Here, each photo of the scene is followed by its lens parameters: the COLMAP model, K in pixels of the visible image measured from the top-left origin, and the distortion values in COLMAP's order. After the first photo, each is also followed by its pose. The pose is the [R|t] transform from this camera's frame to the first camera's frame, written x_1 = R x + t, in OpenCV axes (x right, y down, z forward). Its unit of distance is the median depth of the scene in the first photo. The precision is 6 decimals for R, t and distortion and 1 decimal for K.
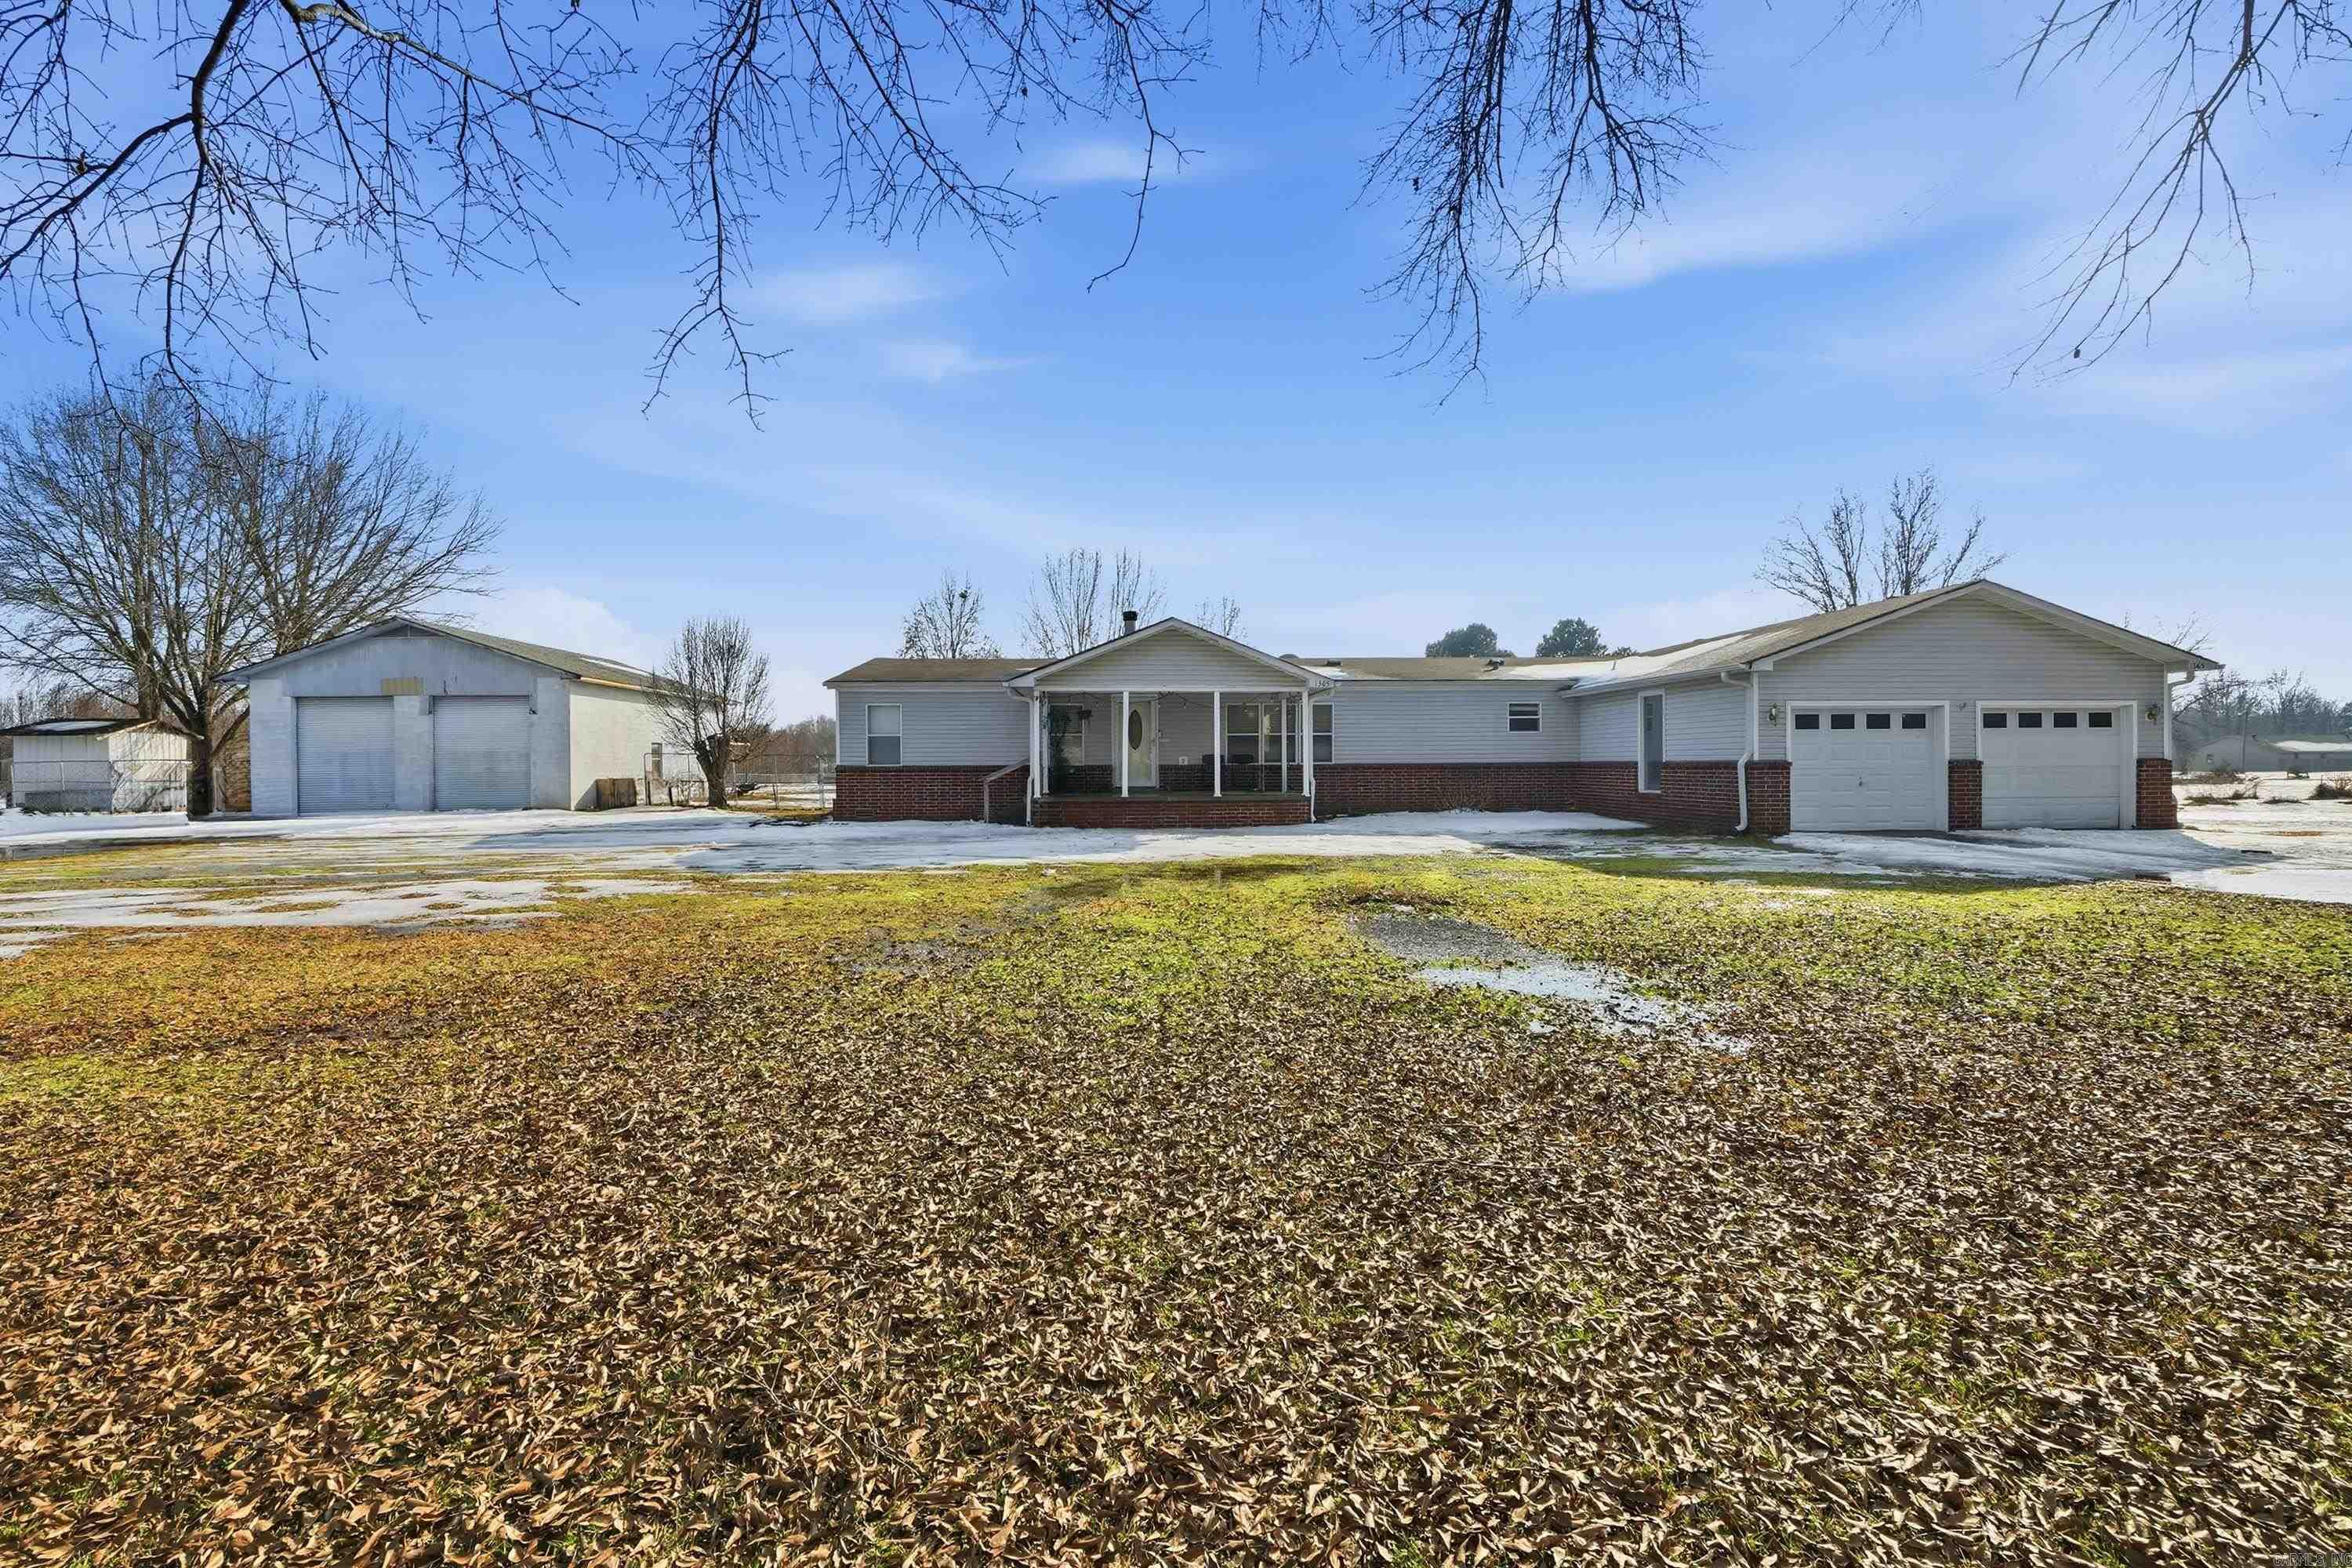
lens RADIAL K [[1040.3, 0, 1172.7], [0, 1040.3, 790.7], [0, 0, 1]] dist [-0.005041, 0.000283]
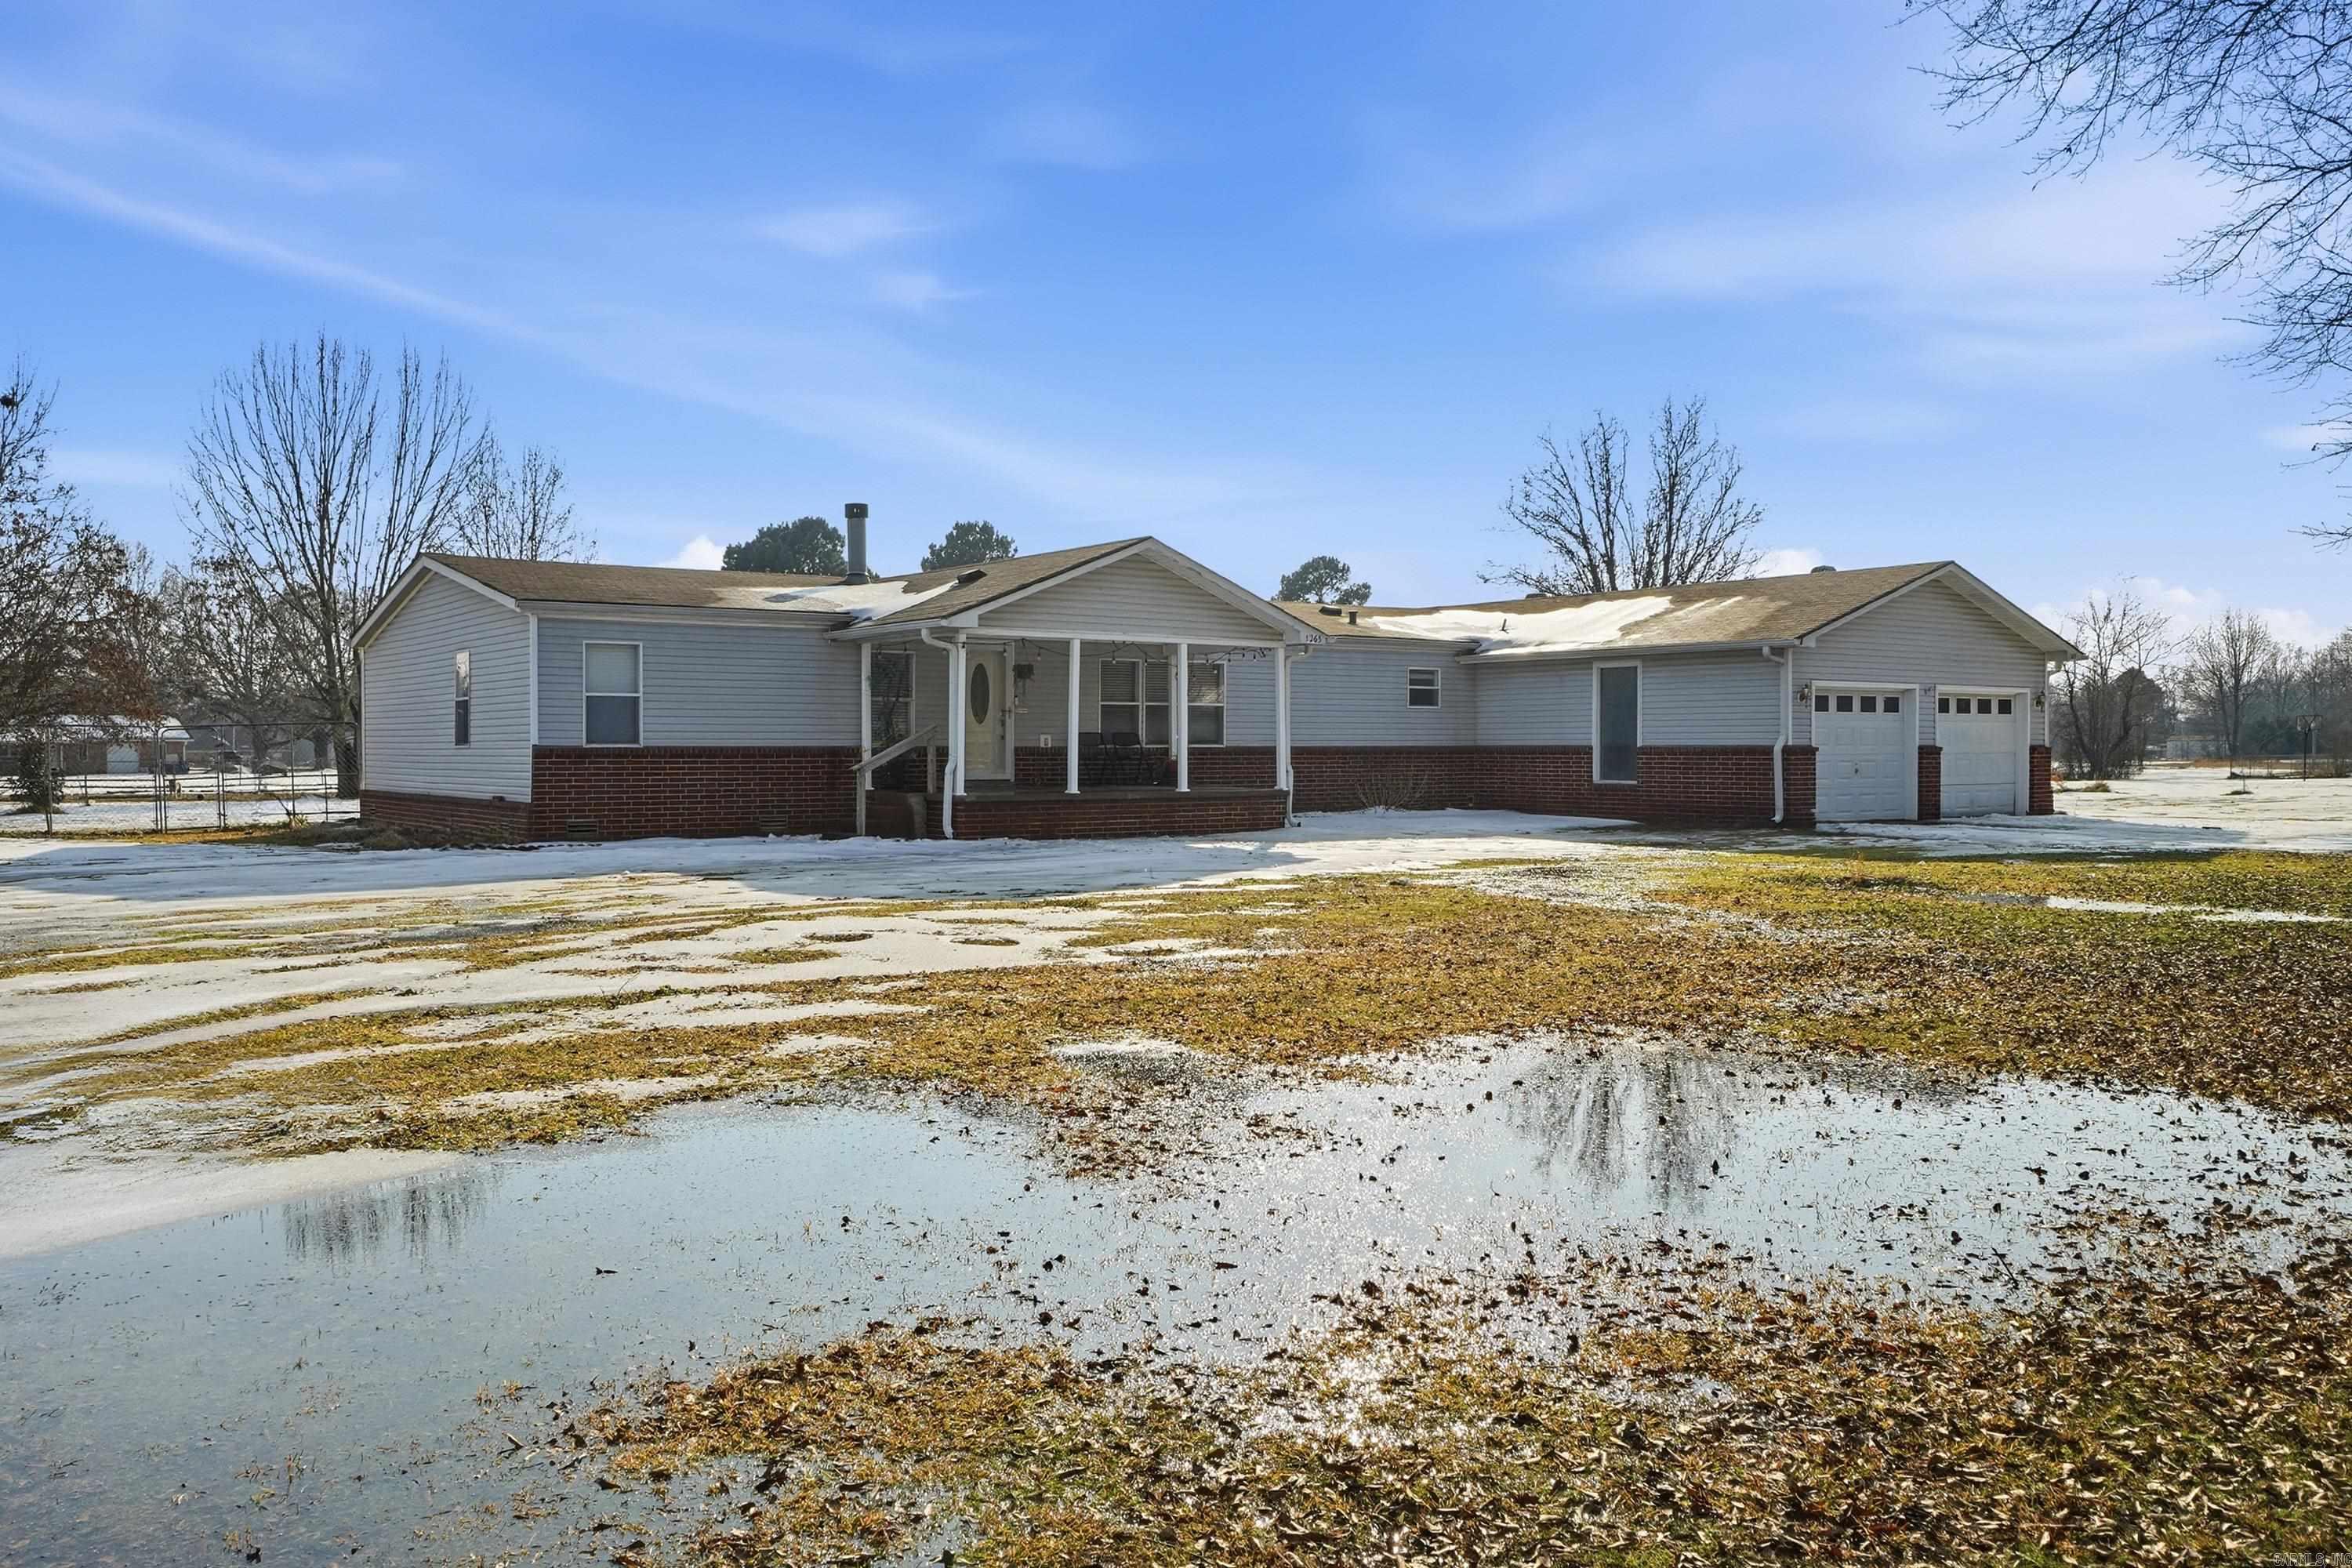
lens RADIAL K [[1862.7, 0, 1176.0], [0, 1862.7, 784.0], [0, 0, 1]] dist [-0.005821, -0.004150]
pose [[0.839903, -0.005640, 0.542707, -0.630419], [0.010364, 0.999930, -0.005649, 0.007052], [-0.542637, 0.010370, 0.839903, -0.063504]]
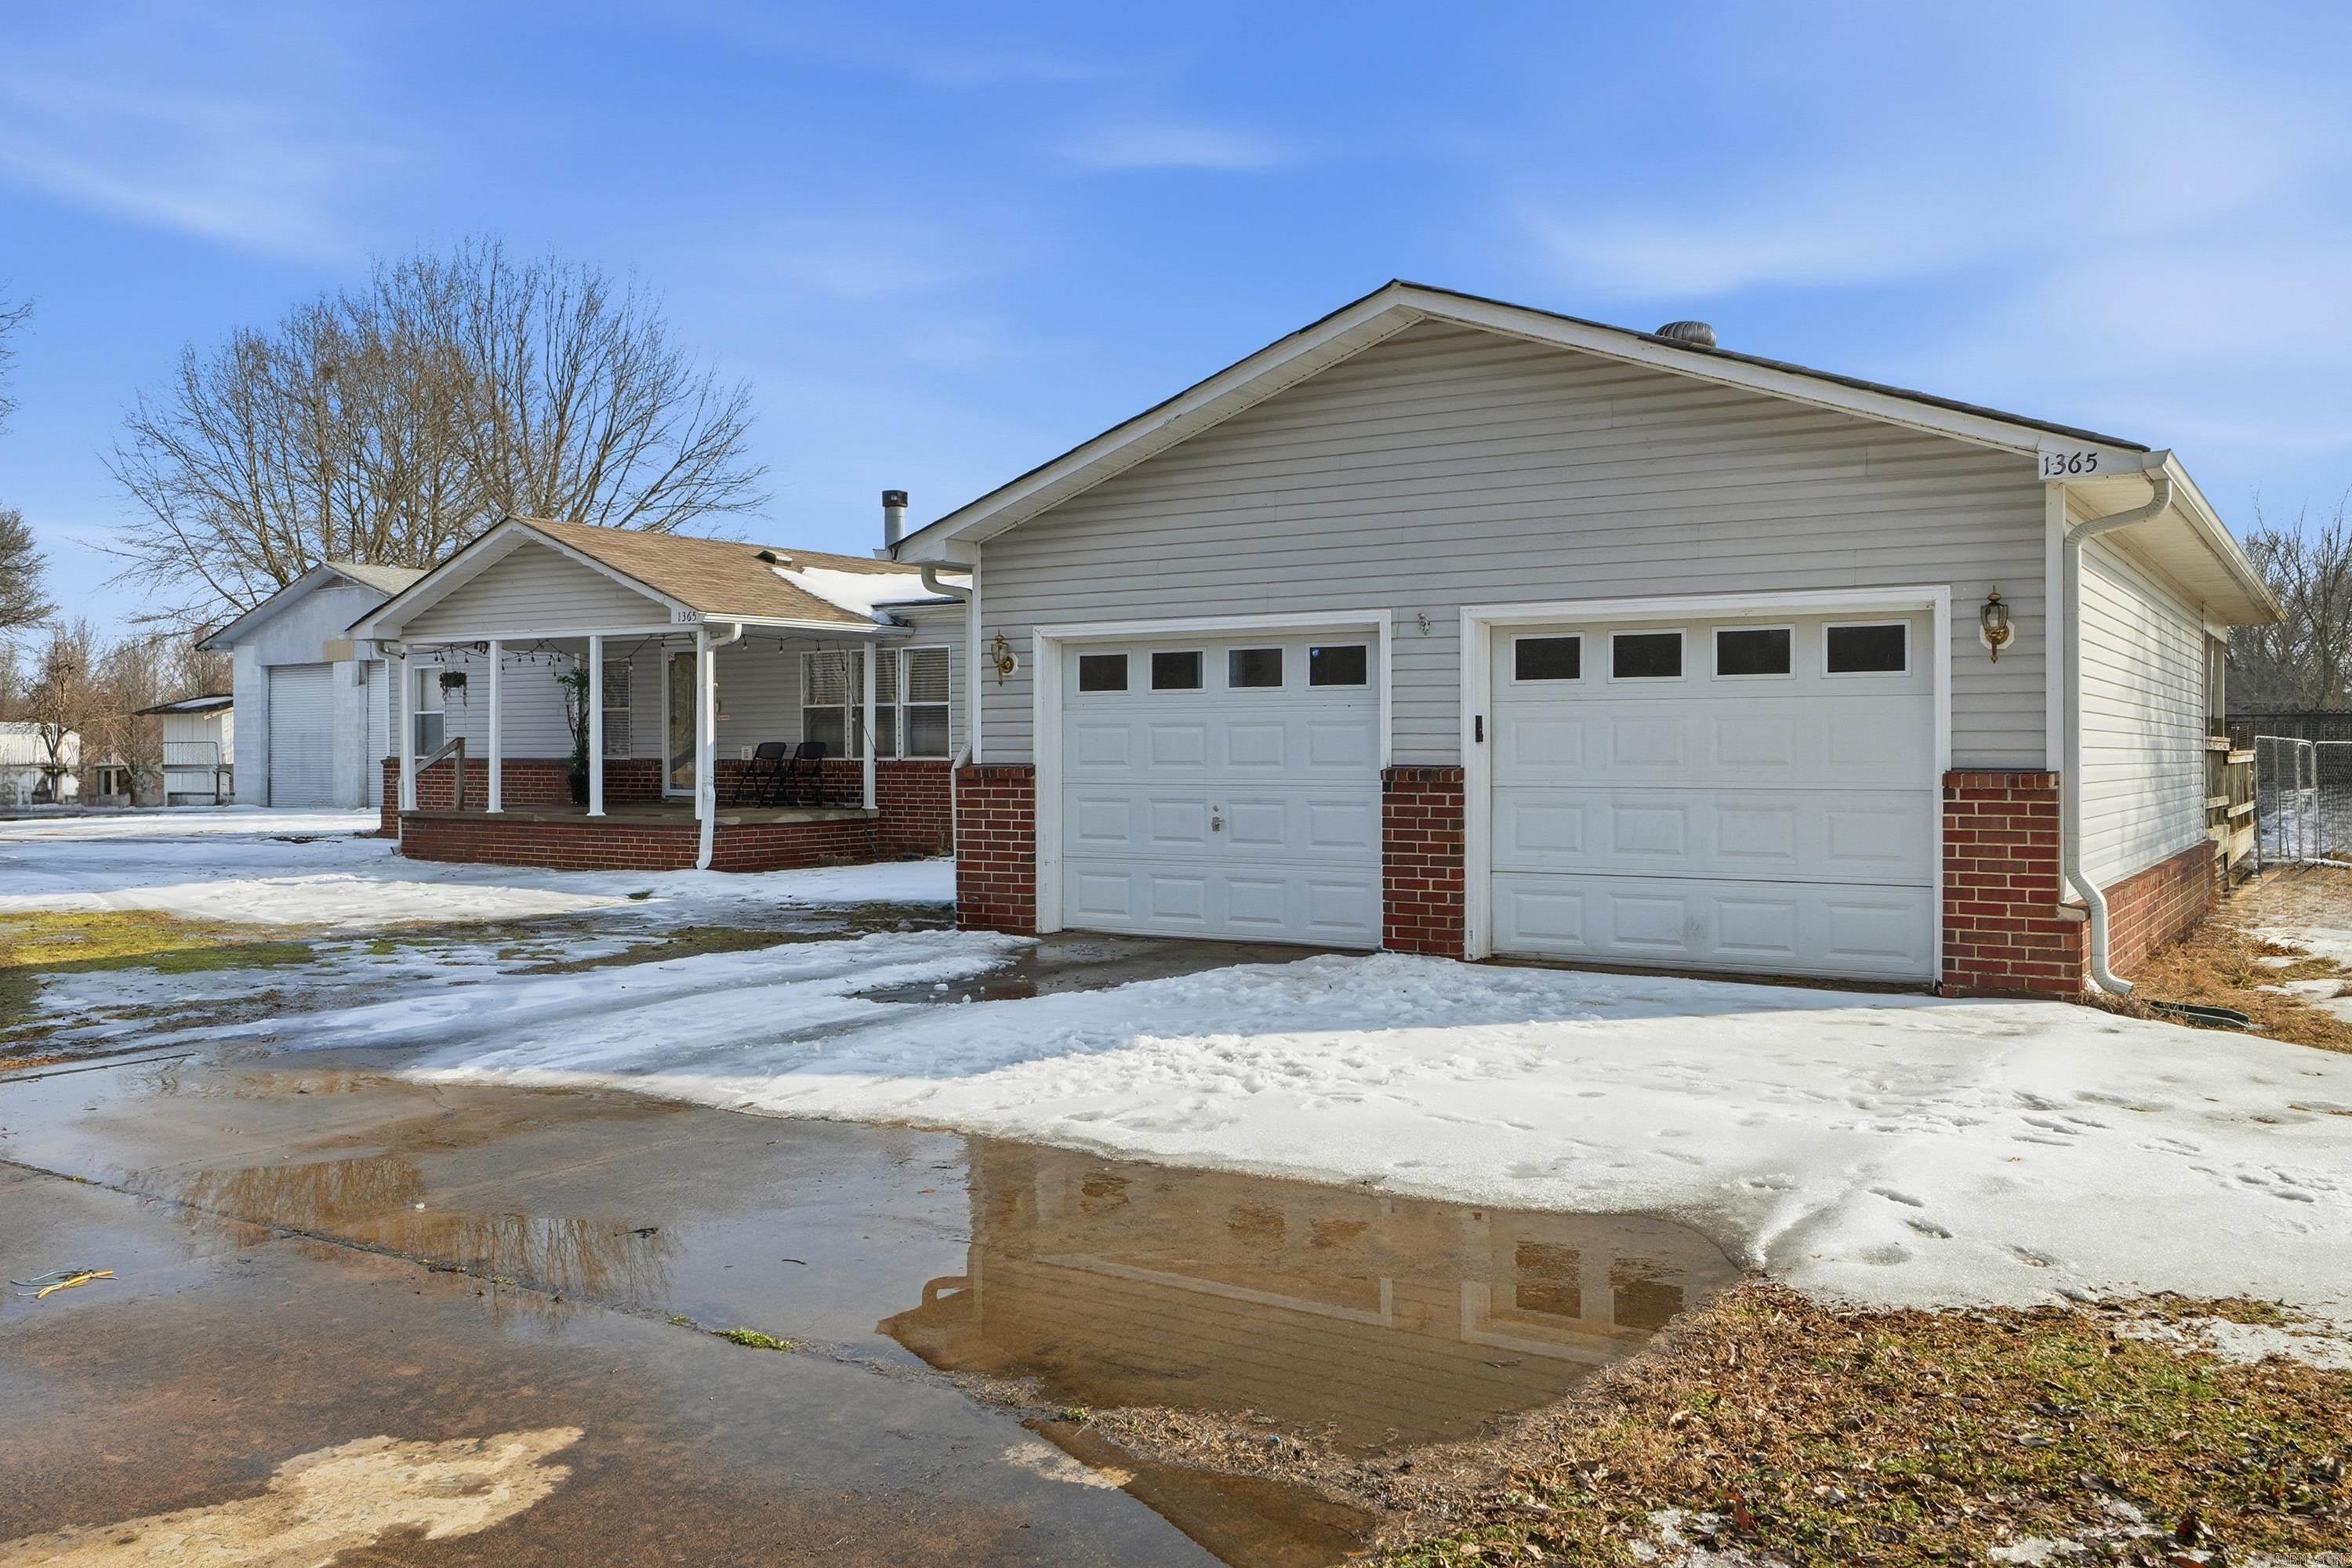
lens RADIAL K [[1862.7, 0, 1176.0], [0, 1862.7, 784.0], [0, 0, 1]] dist [-0.005821, -0.004150]
pose [[0.812693, 0.015723, -0.582481, 0.883095], [-0.019132, 0.999817, 0.000295, -0.018089], [0.582379, 0.010904, 0.812845, 0.331652]]
